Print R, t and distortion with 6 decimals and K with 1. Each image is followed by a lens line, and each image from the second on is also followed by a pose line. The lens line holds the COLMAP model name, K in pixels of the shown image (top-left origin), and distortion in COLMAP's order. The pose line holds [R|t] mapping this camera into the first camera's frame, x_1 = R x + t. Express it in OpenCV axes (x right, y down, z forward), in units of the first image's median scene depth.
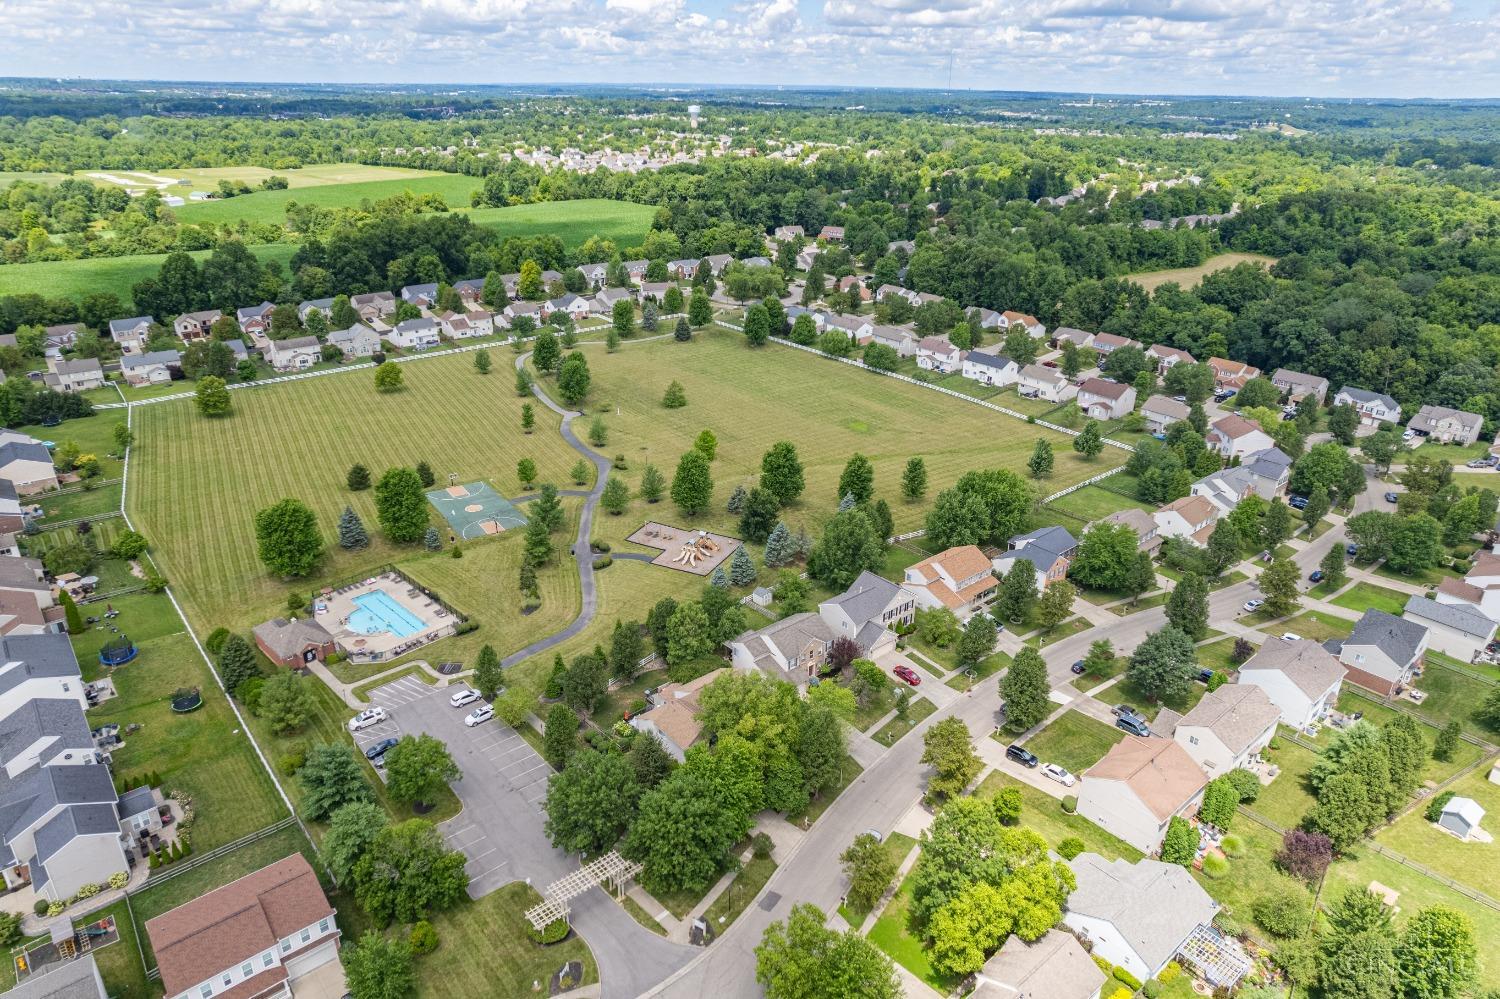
lens RADIAL K [[966.4, 0, 760.1], [0, 966.4, 496.0], [0, 0, 1]] dist [-0.089558, 0.084996]
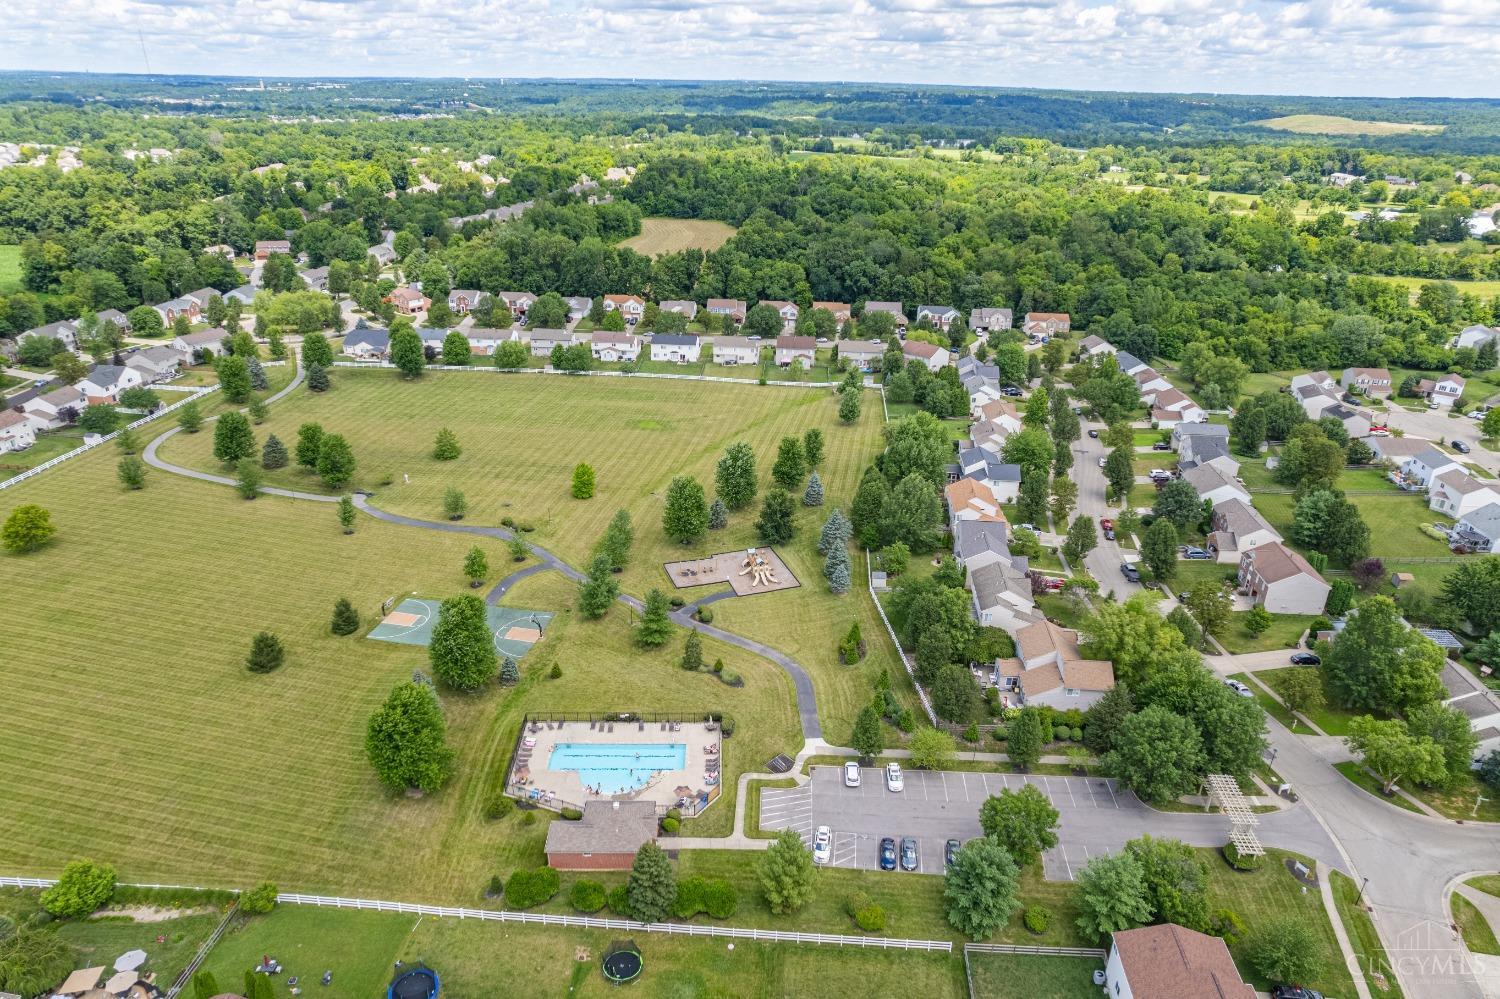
lens RADIAL K [[966.4, 0, 760.1], [0, 966.4, 496.0], [0, 0, 1]] dist [-0.089558, 0.084996]
pose [[0.699646, -0.286306, 0.654618, -0.407325], [0.275430, 0.953467, 0.122635, -0.078415], [-0.659267, 0.094500, 0.745947, 0.168520]]
